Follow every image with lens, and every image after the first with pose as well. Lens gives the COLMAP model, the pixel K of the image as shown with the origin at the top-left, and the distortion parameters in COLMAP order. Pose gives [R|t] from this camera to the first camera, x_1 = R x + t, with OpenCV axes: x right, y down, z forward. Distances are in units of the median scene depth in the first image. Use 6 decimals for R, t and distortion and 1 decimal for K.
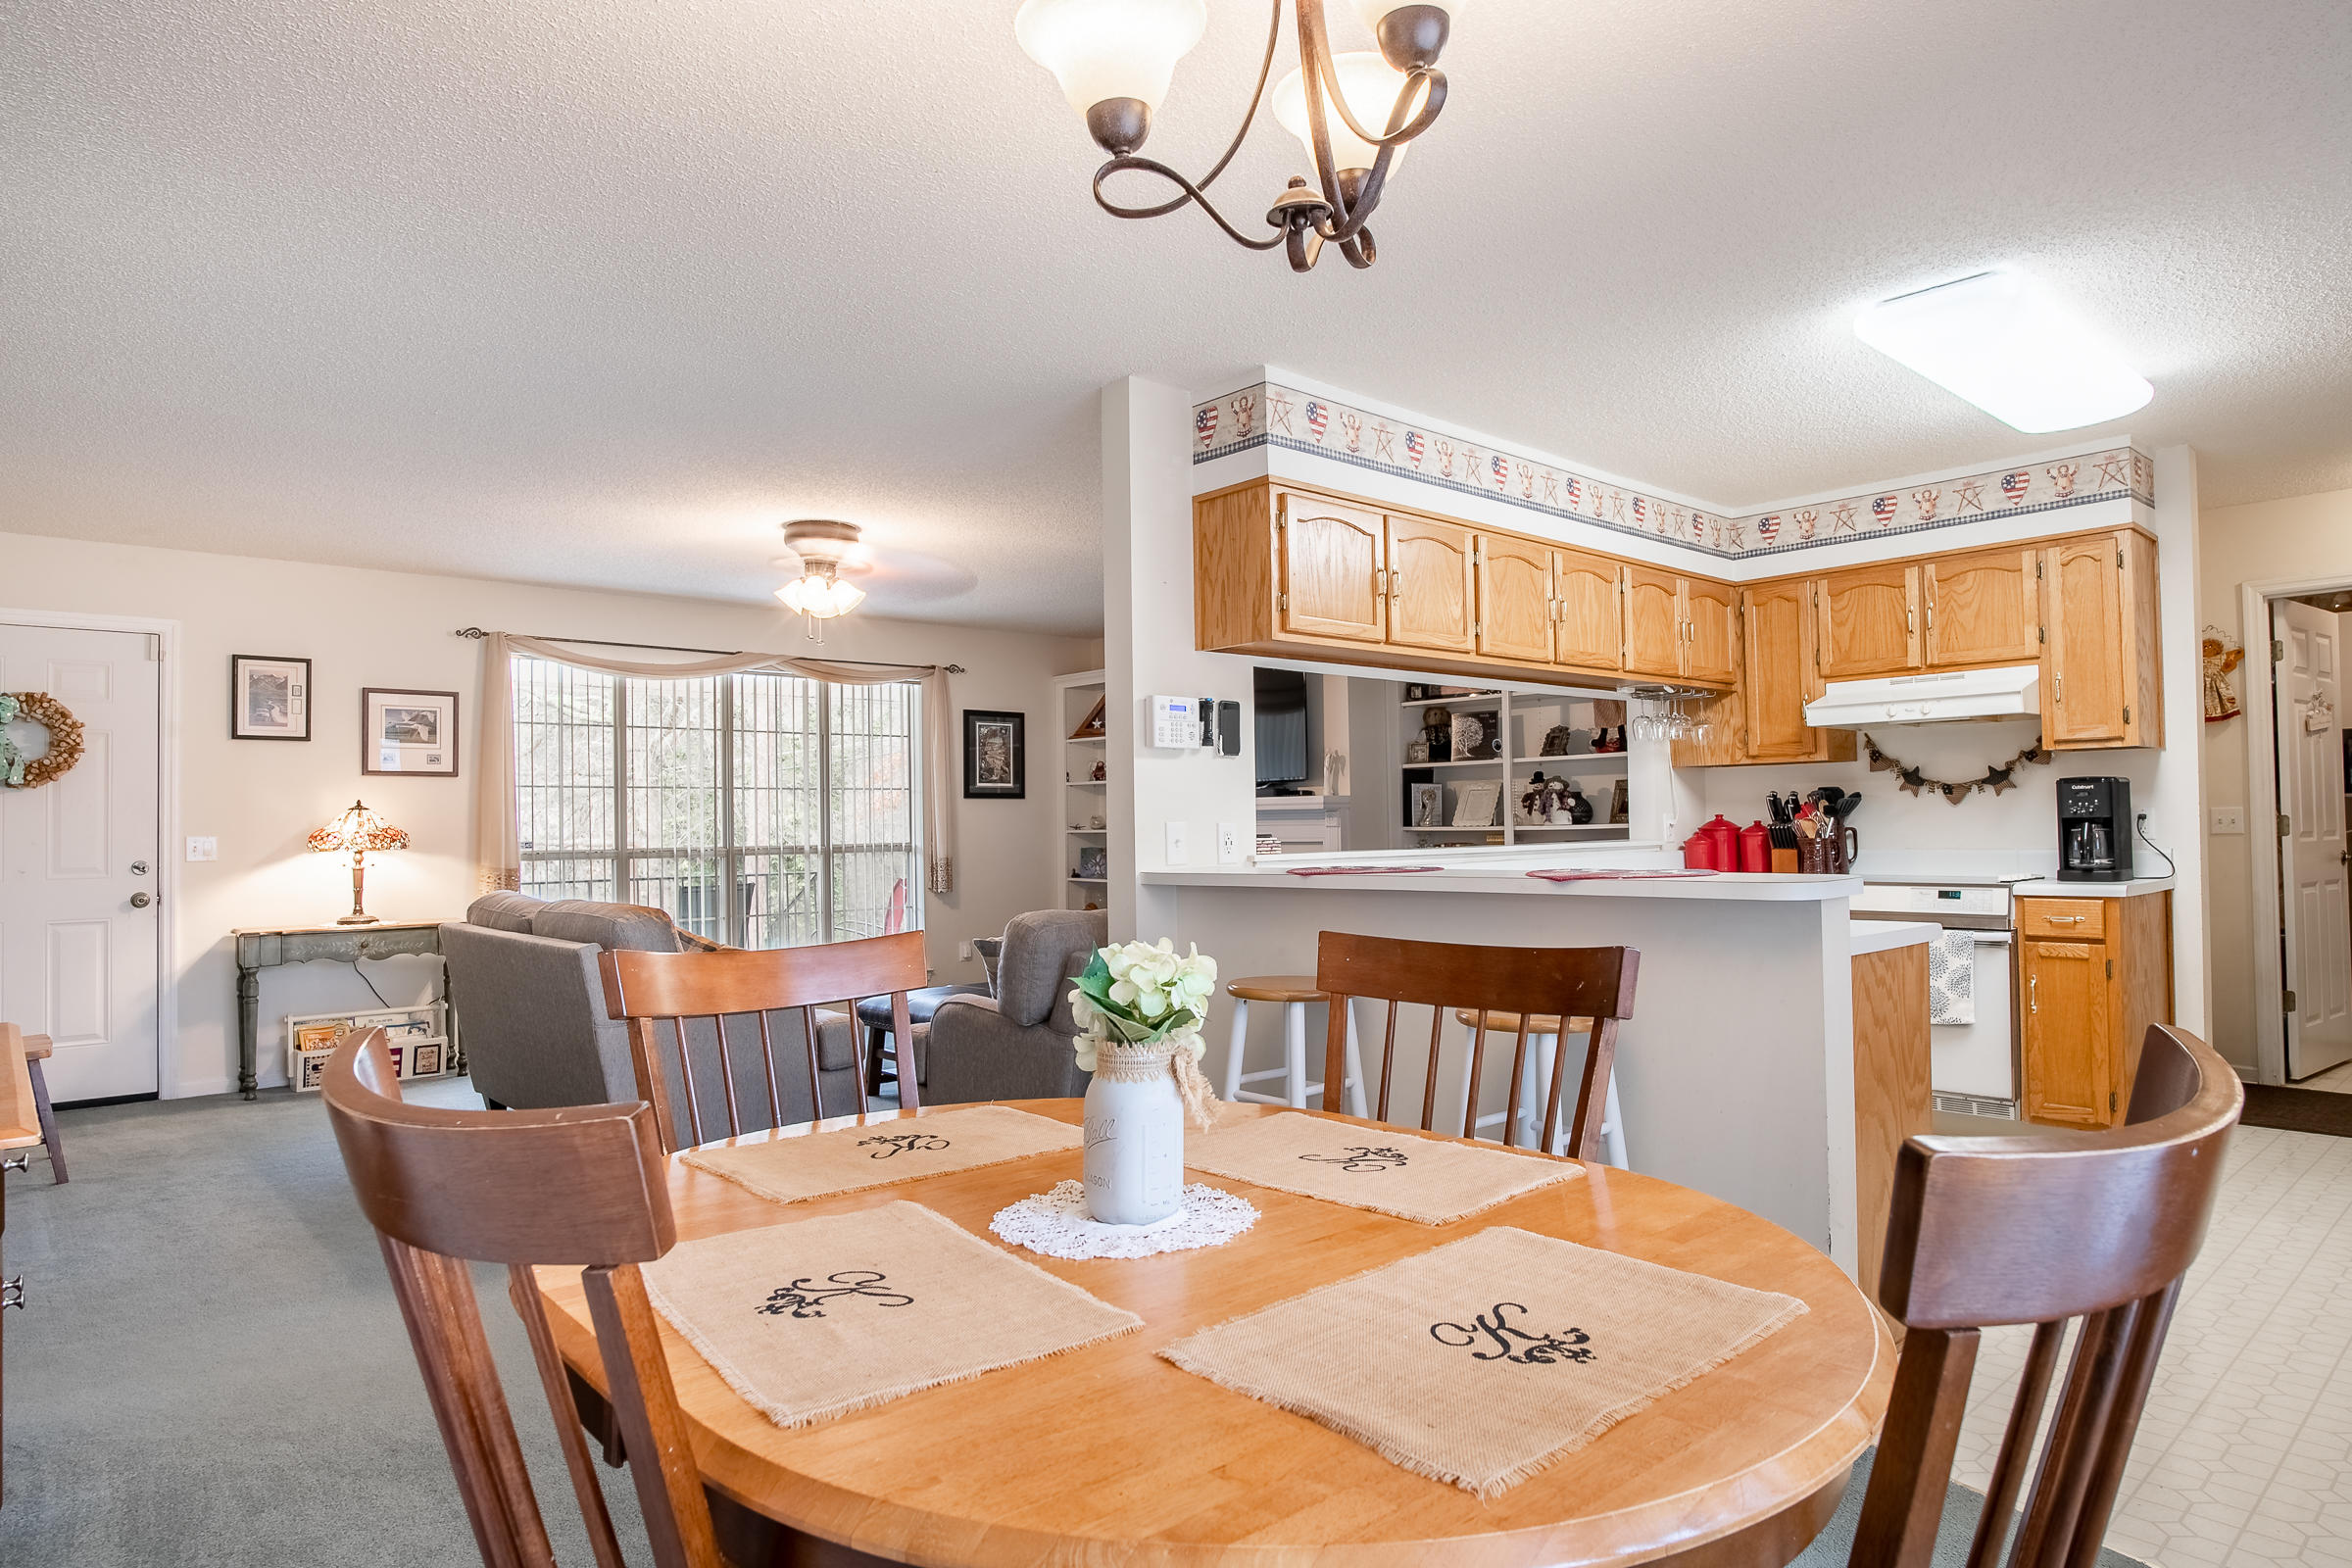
lens RADIAL K [[1362.8, 0, 1178.9], [0, 1362.8, 788.7], [0, 0, 1]] dist [-0.036299, 0.015459]
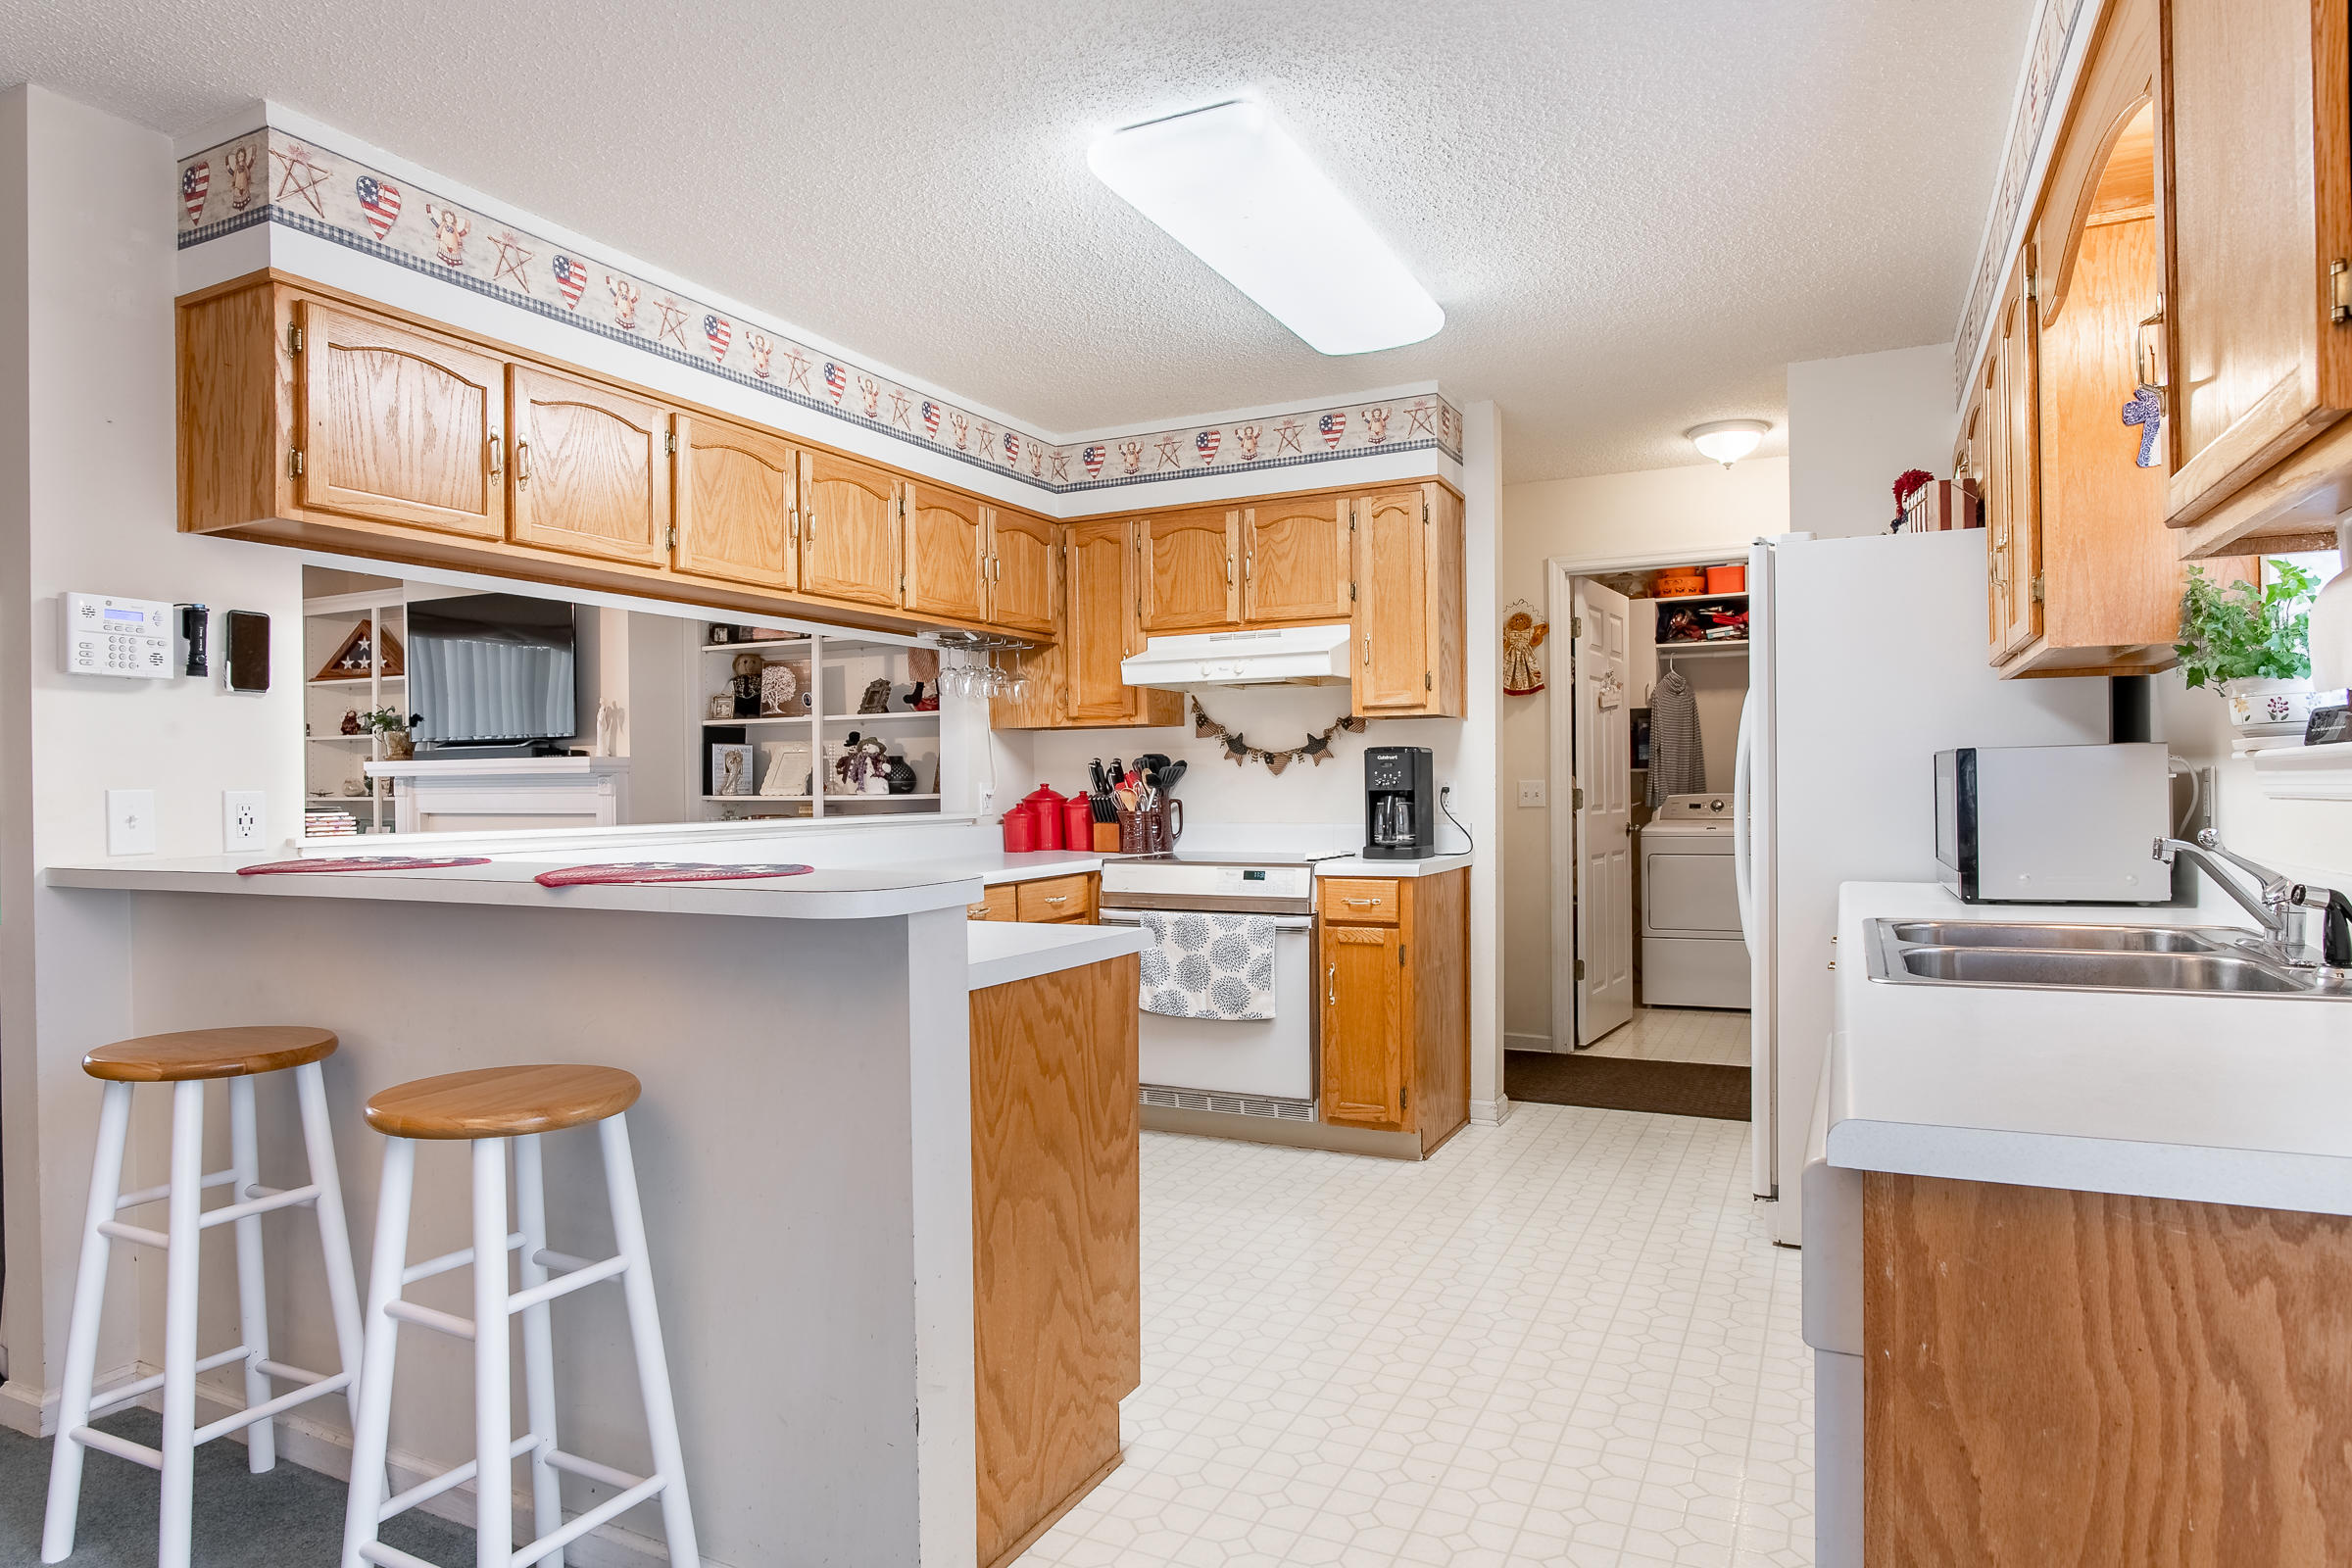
lens RADIAL K [[1362.8, 0, 1184.7], [0, 1362.8, 791.2], [0, 0, 1]] dist [-0.036299, 0.015459]
pose [[0.928340, 0.004947, 0.371700, 0.158598], [-0.014952, 0.999599, 0.024039, 0.001226], [-0.371432, -0.027874, 0.928041, 0.147035]]
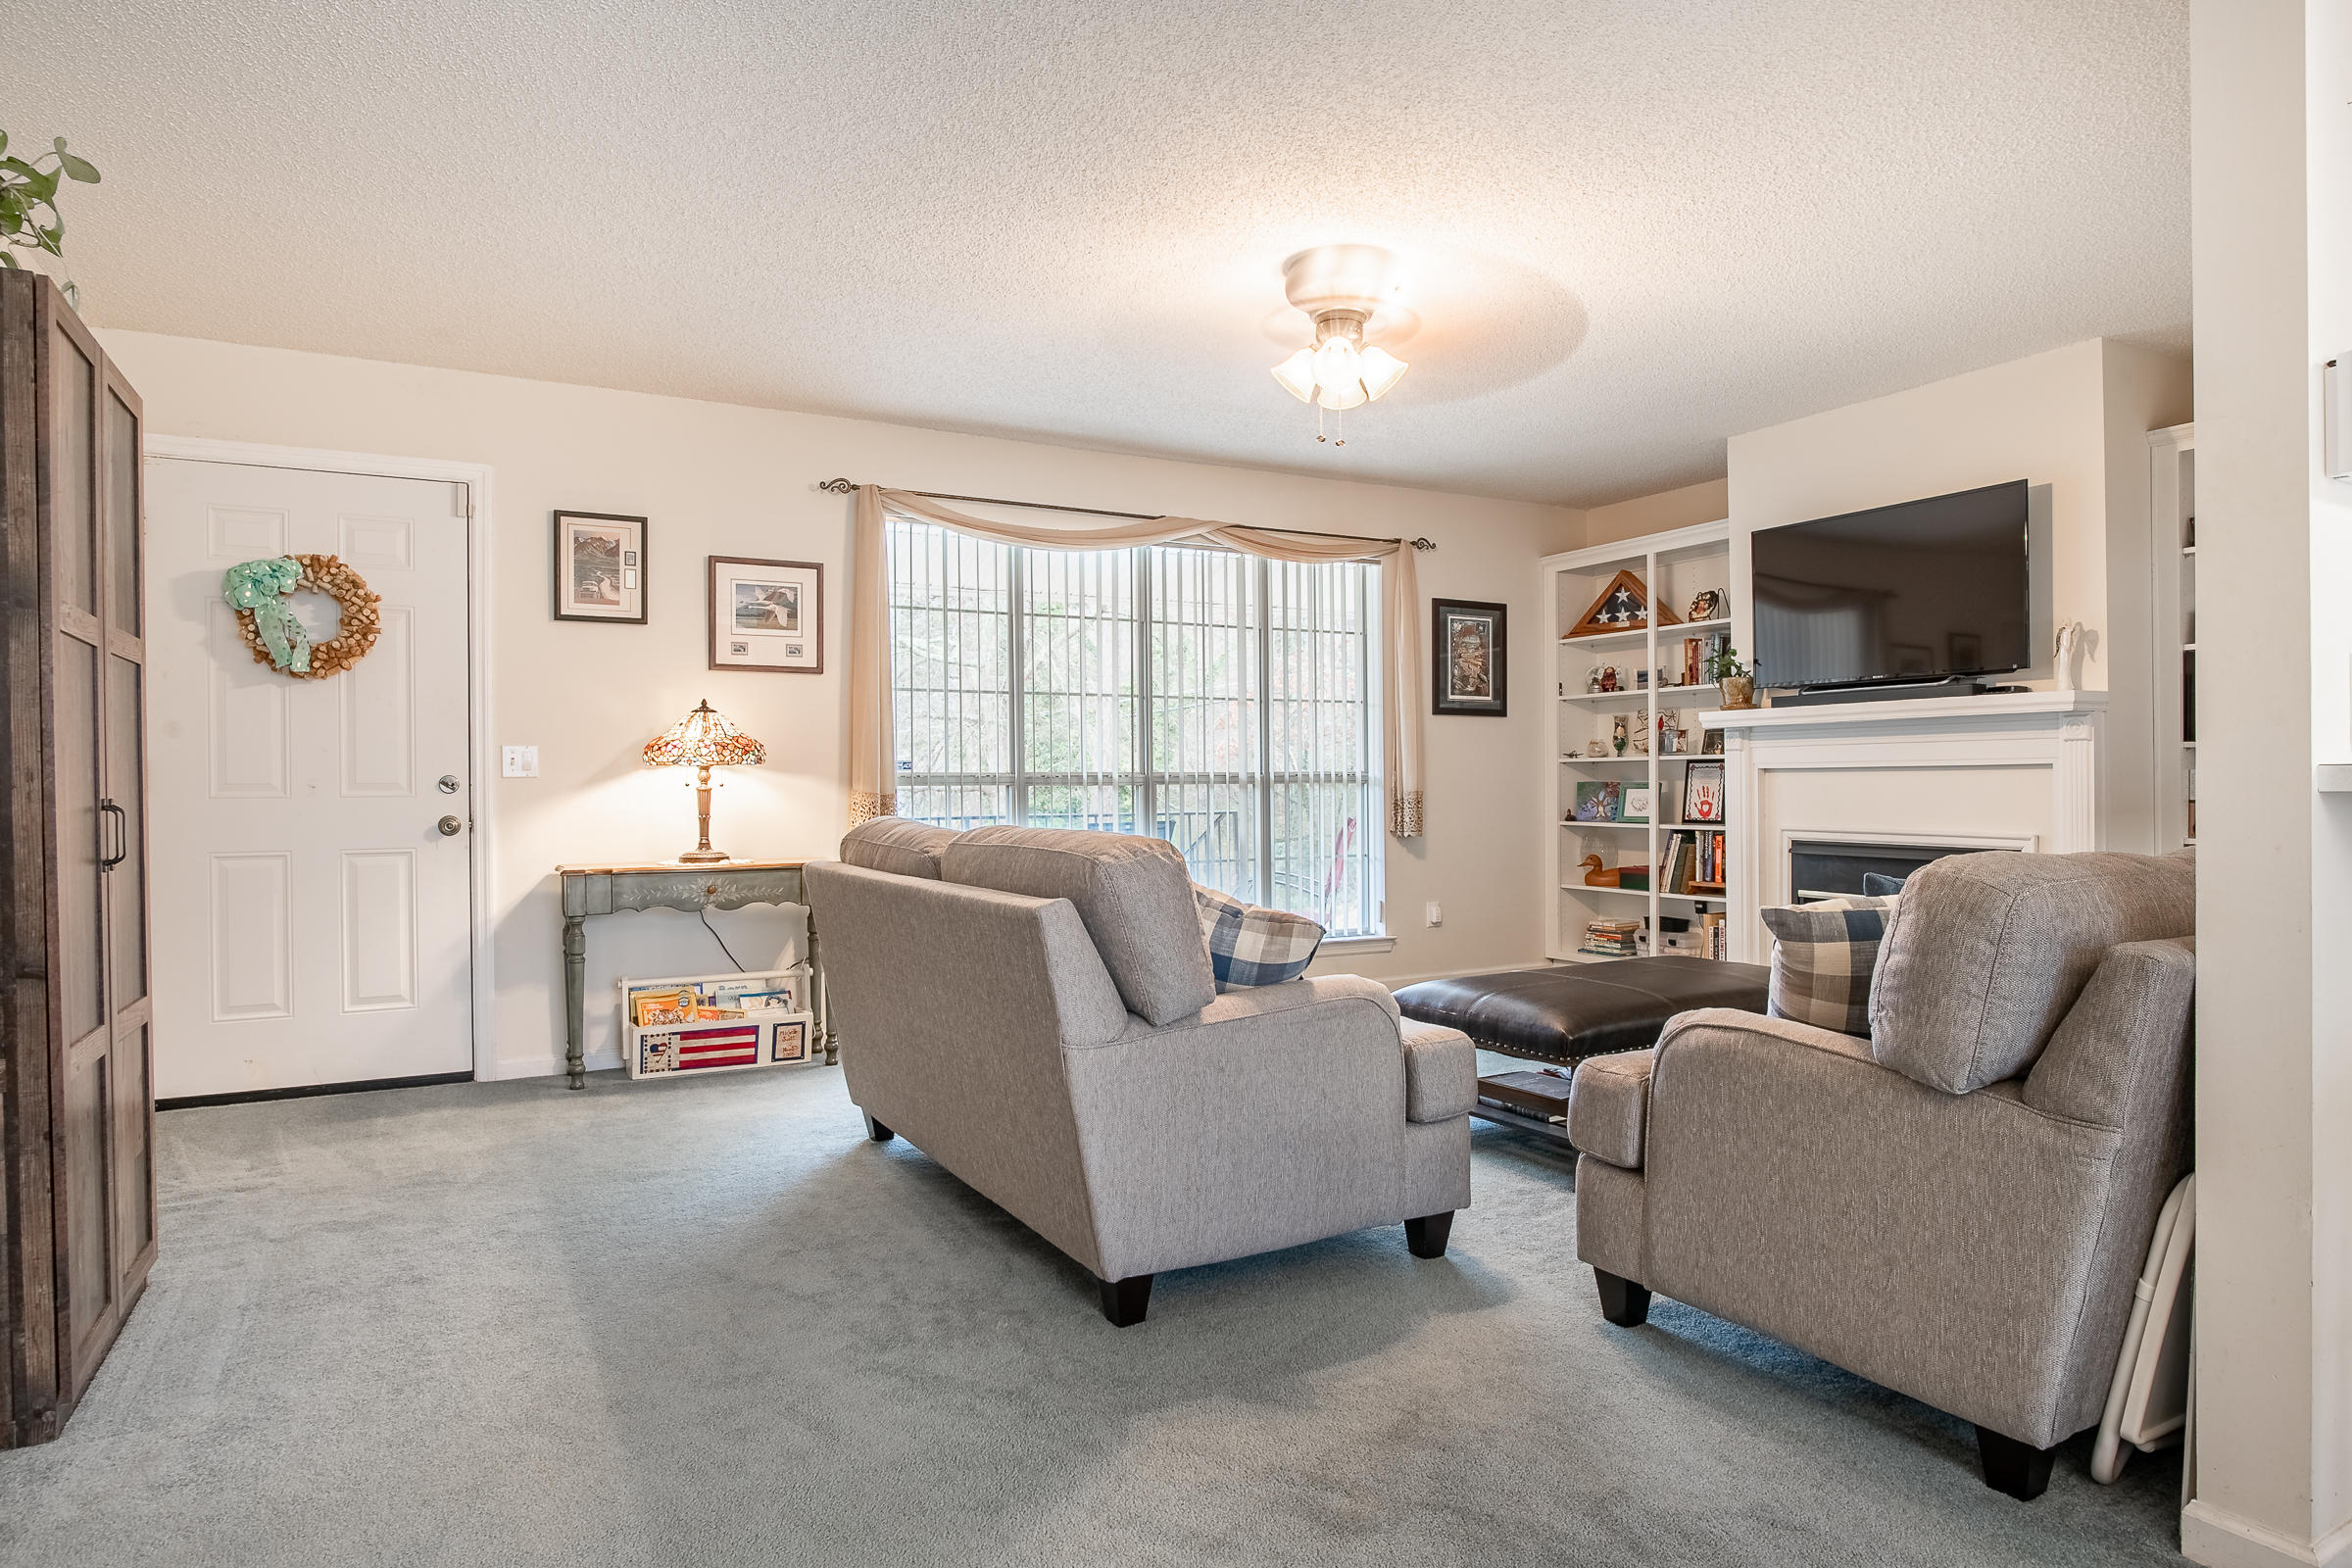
lens RADIAL K [[1362.8, 0, 1180.2], [0, 1362.8, 784.4], [0, 0, 1]] dist [-0.036299, 0.015459]
pose [[0.974535, 0.006964, -0.224126, -0.189457], [-0.000627, 0.999598, 0.028334, 0.037415], [0.224233, -0.027472, 0.974148, 0.338985]]
